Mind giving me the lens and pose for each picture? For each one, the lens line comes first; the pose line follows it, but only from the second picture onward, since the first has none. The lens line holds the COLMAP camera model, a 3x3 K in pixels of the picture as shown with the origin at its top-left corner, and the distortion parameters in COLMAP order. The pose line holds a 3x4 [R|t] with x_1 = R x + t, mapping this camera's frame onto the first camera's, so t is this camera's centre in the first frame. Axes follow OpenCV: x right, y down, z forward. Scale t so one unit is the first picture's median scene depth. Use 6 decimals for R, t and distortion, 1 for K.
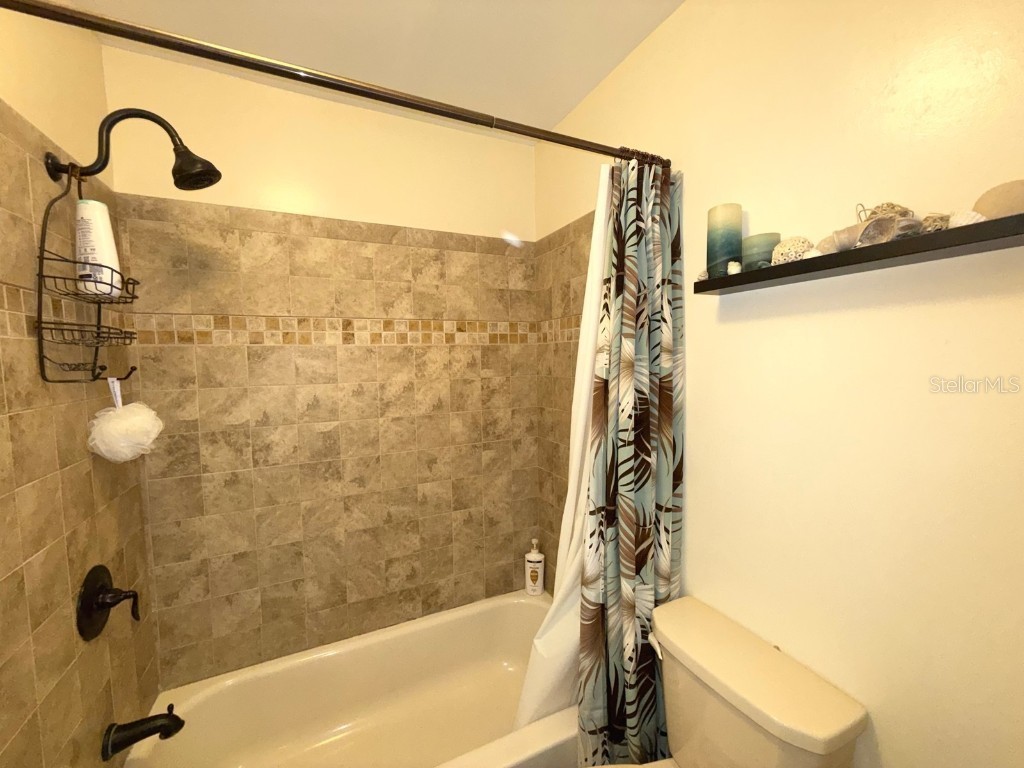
lens RADIAL K [[407.8, 0, 511.4], [0, 407.8, 385.3], [0, 0, 1]] dist [-0.000547, -0.000025]
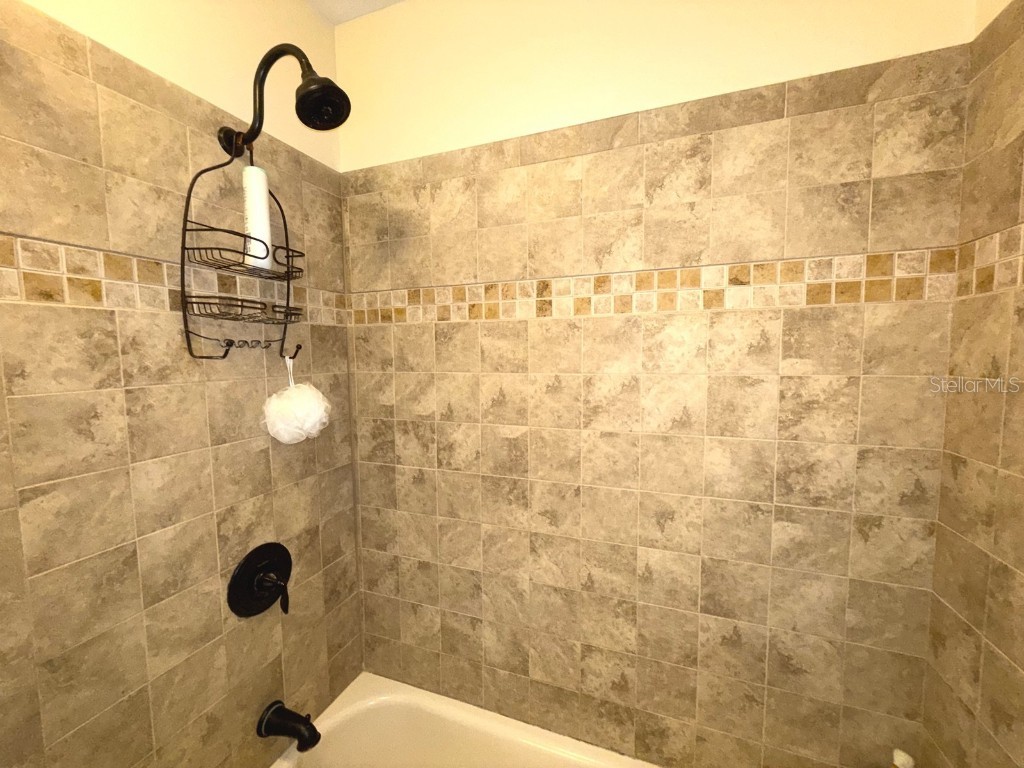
lens RADIAL K [[407.8, 0, 514.0], [0, 407.8, 384.9], [0, 0, 1]] dist [-0.000547, -0.000025]
pose [[0.696019, 0.066341, -0.714952, 0.064557], [-0.051580, 0.997770, 0.042370, -0.013383], [0.716168, 0.007386, 0.697888, 0.489762]]
